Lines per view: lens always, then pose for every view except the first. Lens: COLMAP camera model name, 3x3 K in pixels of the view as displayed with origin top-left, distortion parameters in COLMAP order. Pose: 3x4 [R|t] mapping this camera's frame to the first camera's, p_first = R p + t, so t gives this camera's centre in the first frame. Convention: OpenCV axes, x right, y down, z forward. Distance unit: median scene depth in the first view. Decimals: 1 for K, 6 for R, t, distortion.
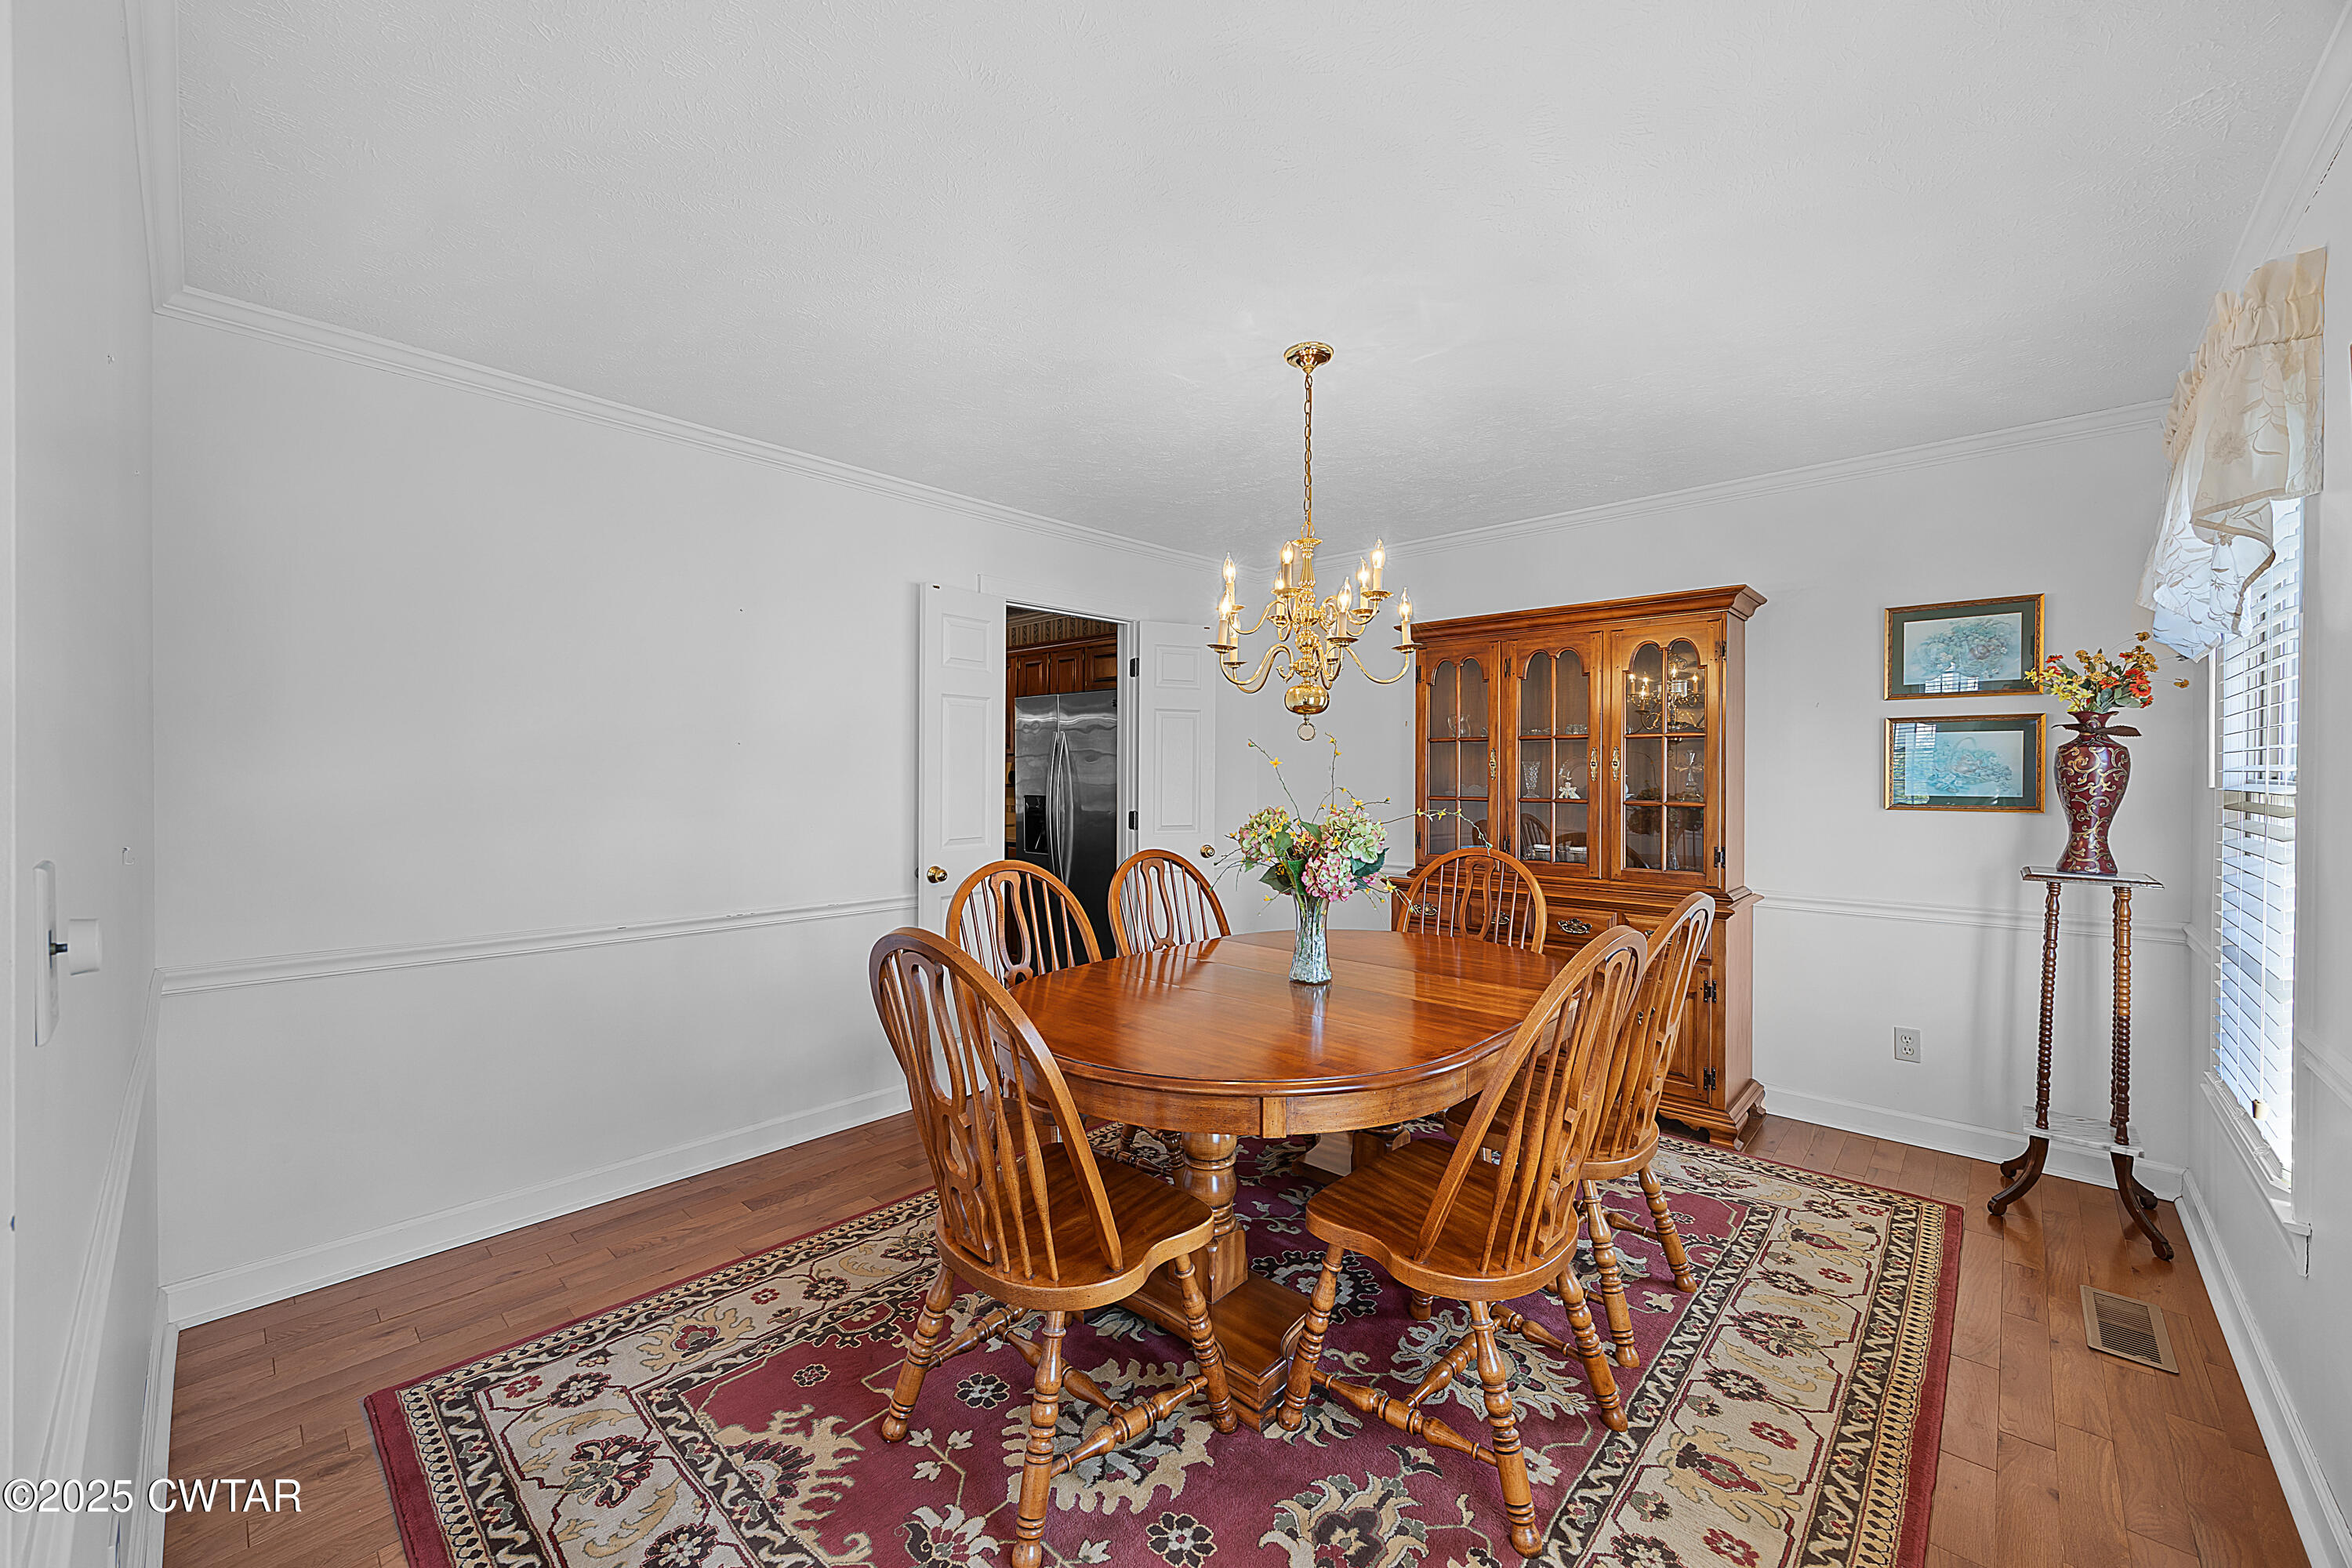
lens RADIAL K [[912.9, 0, 1159.6], [0, 912.9, 779.5], [0, 0, 1]] dist [0.002873, -0.000473]
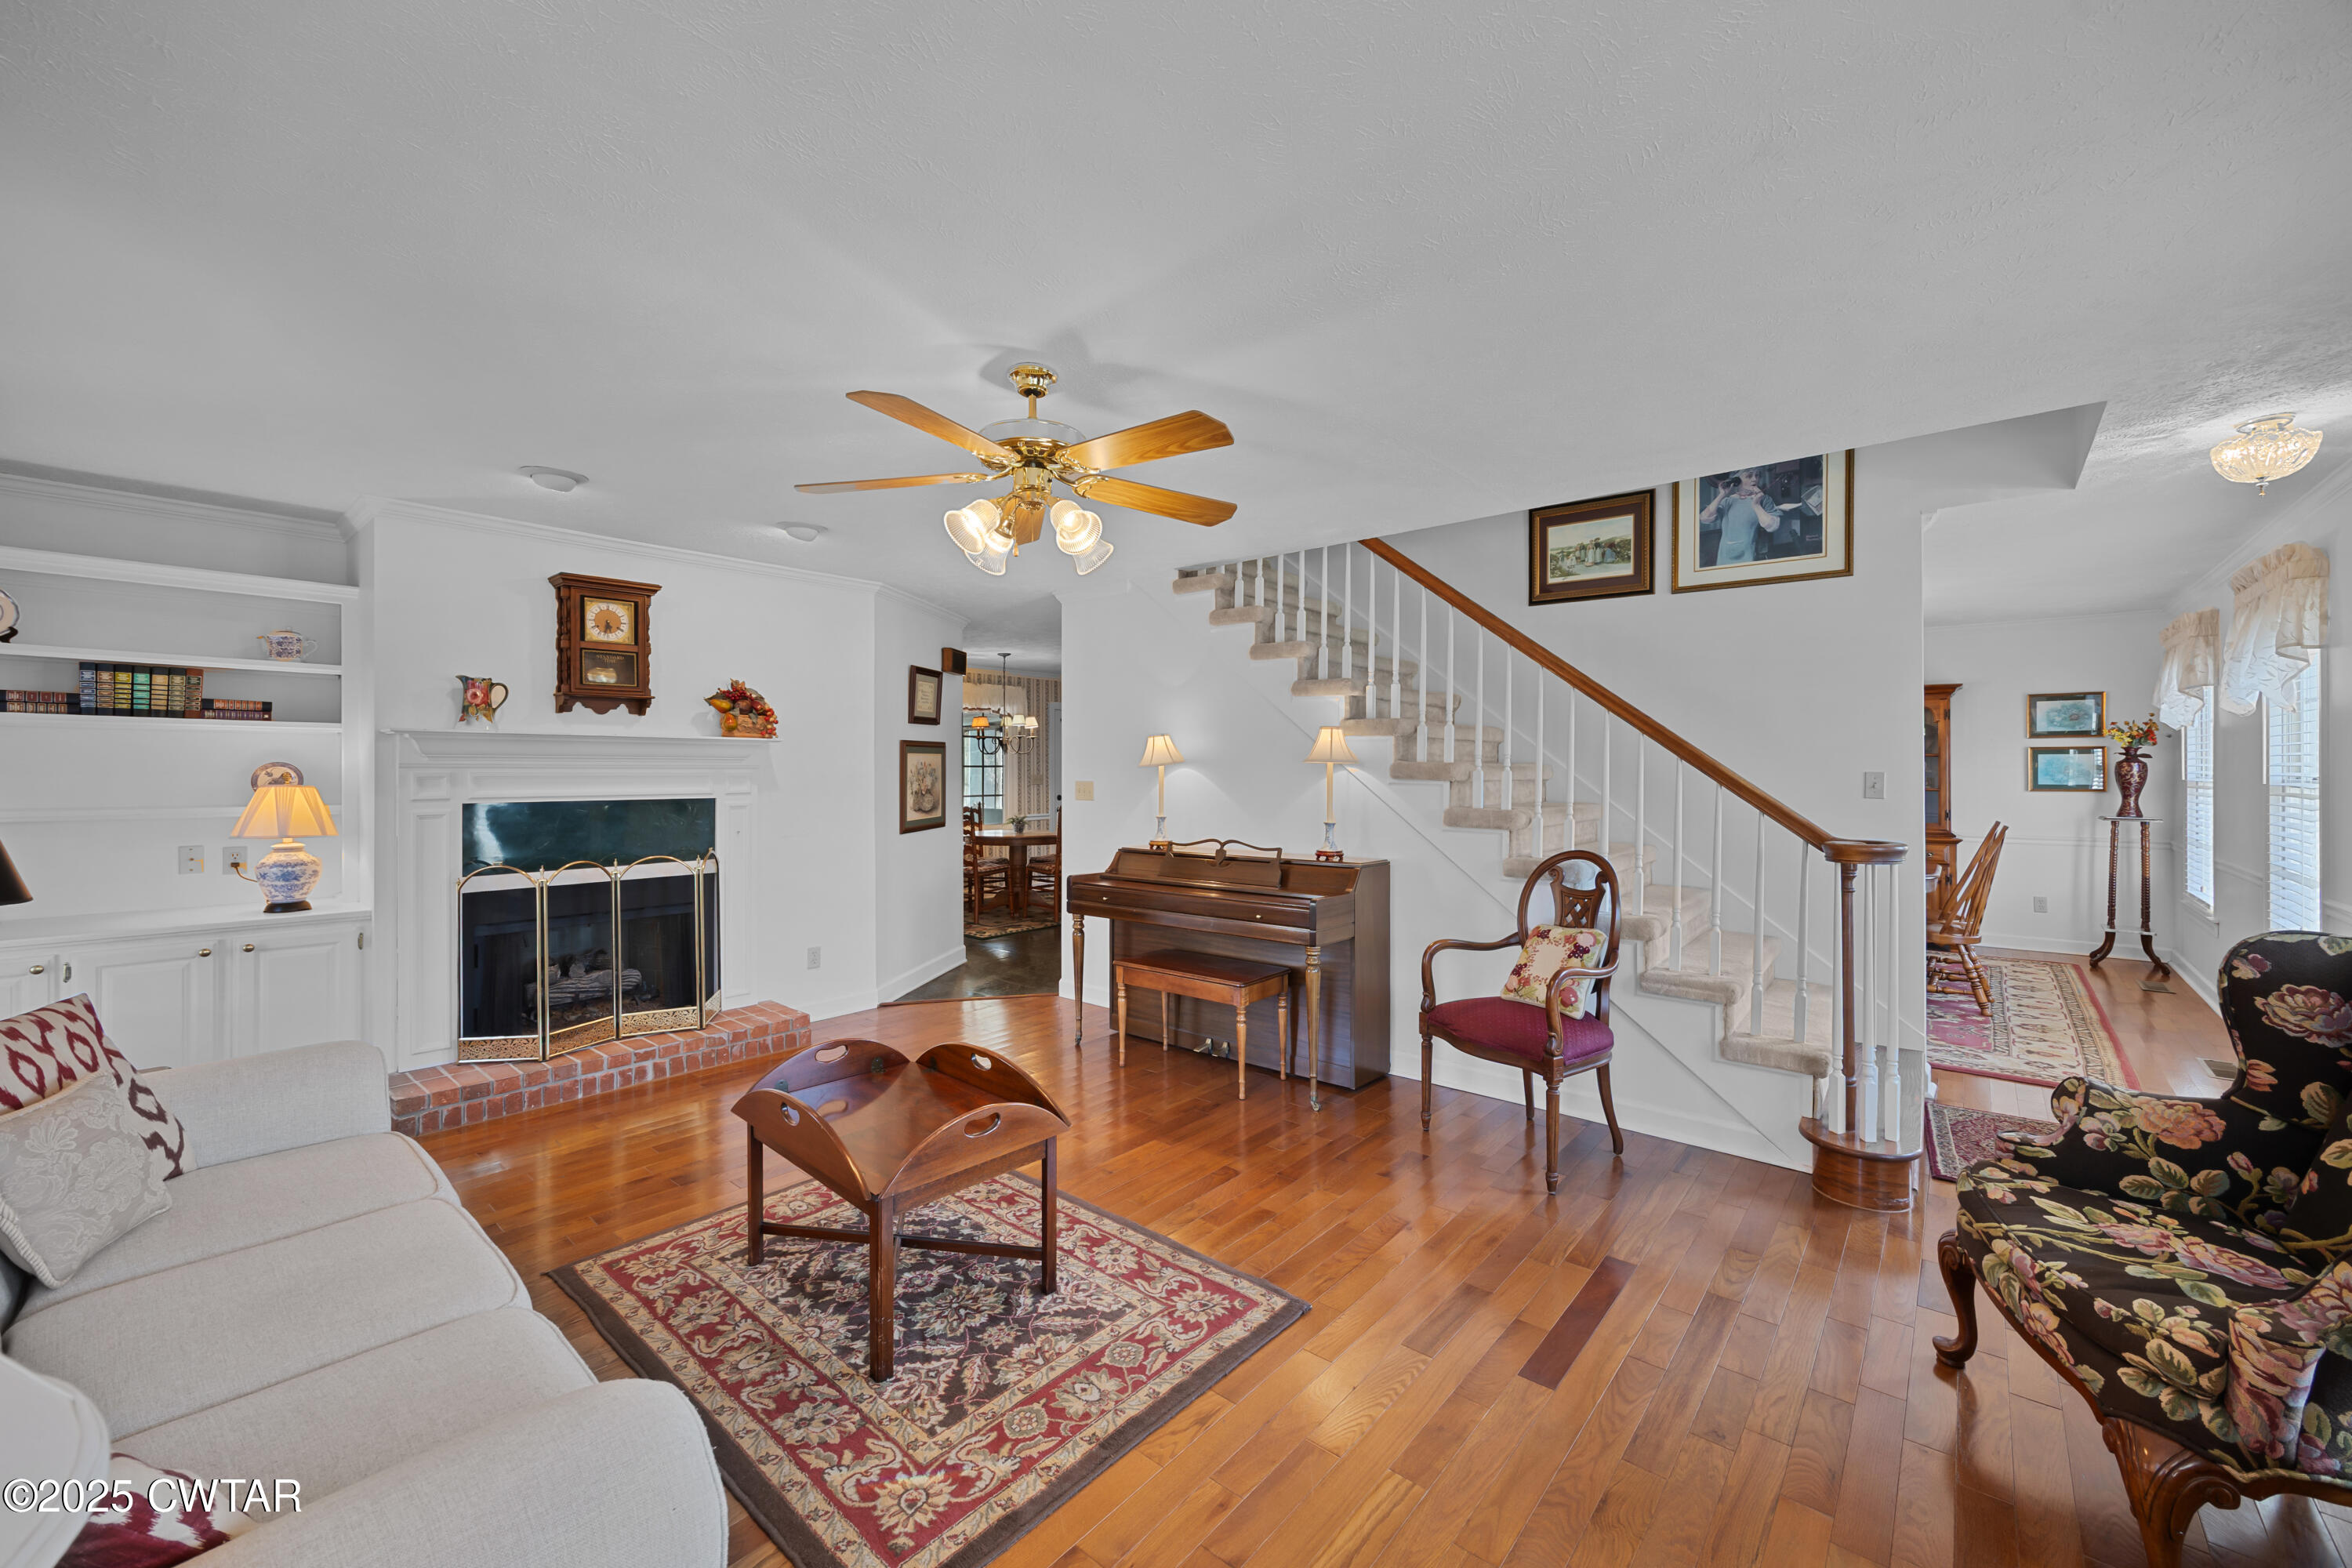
lens RADIAL K [[912.9, 0, 1191.0], [0, 912.9, 770.0], [0, 0, 1]] dist [0.002873, -0.000473]
pose [[0.998974, 0.000477, 0.045275, -1.481430], [-0.000015, 0.999948, -0.010185, 0.007474], [-0.045277, 0.010174, 0.998923, -1.221423]]
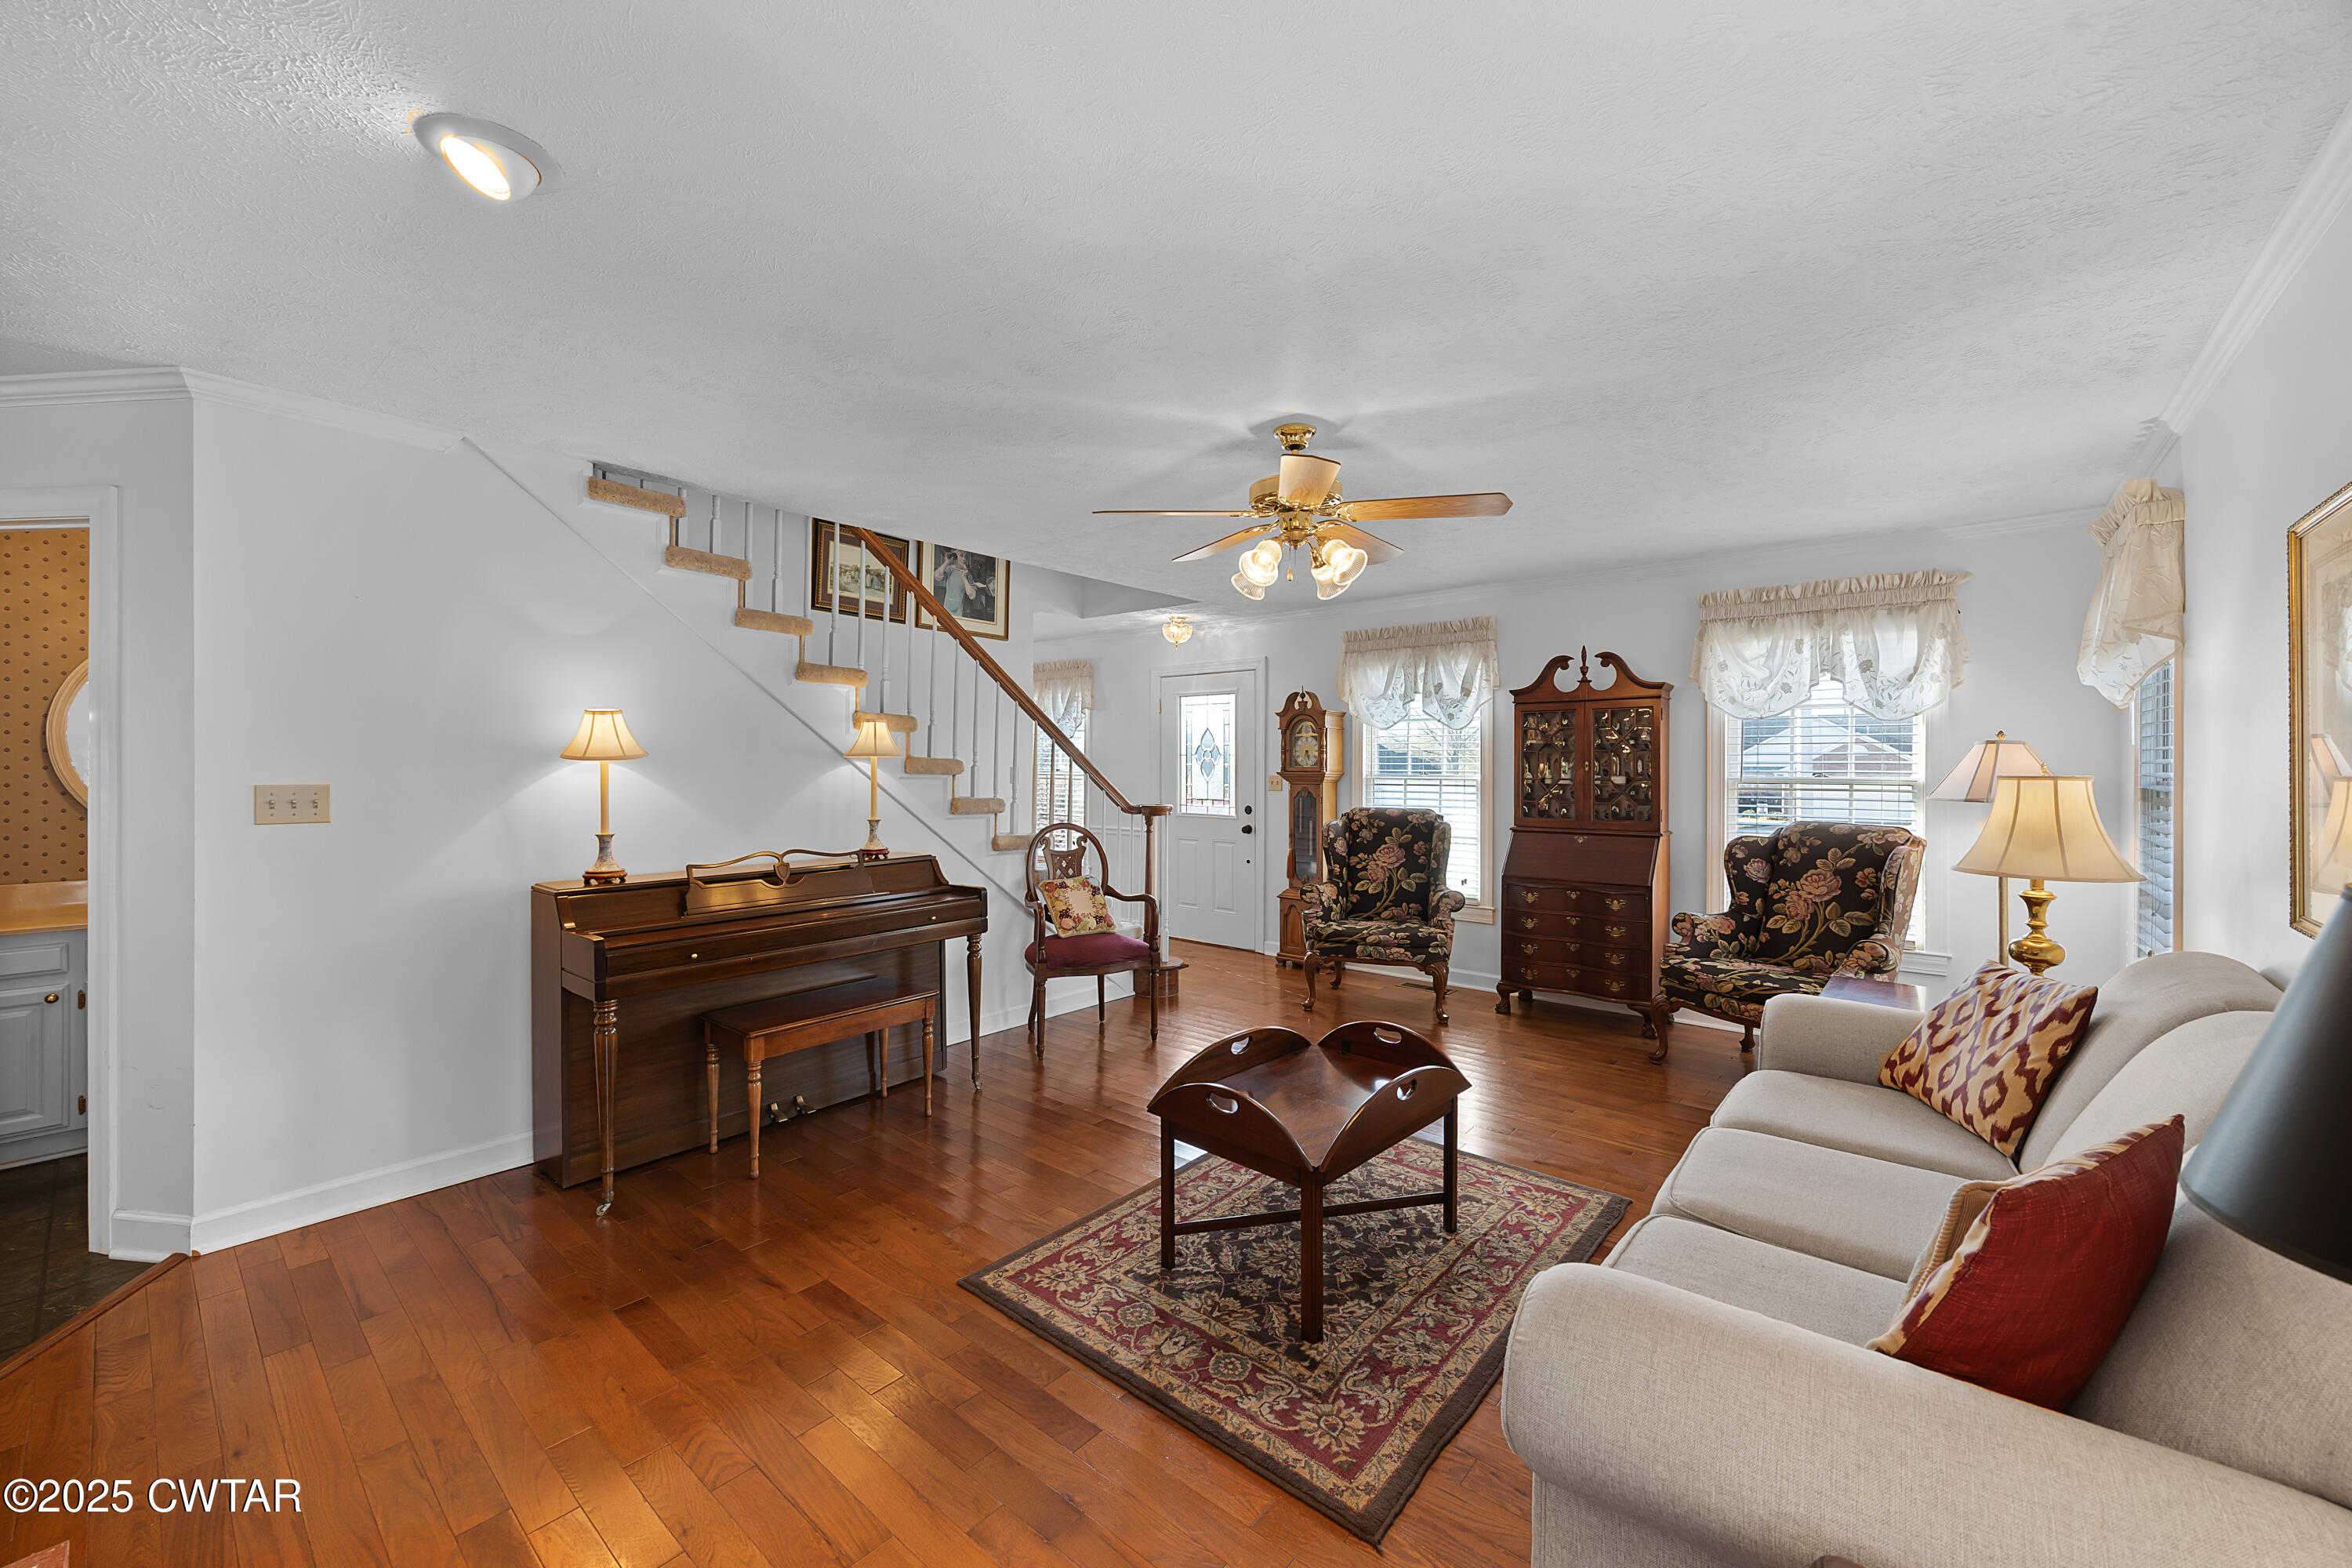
lens RADIAL K [[912.9, 0, 1167.3], [0, 912.9, 775.9], [0, 0, 1]] dist [0.002873, -0.000473]
pose [[-0.040449, -0.010920, 0.999122, -4.446905], [0.007999, 0.999905, 0.011253, -0.019040], [-0.999150, 0.008447, -0.040358, 1.547651]]
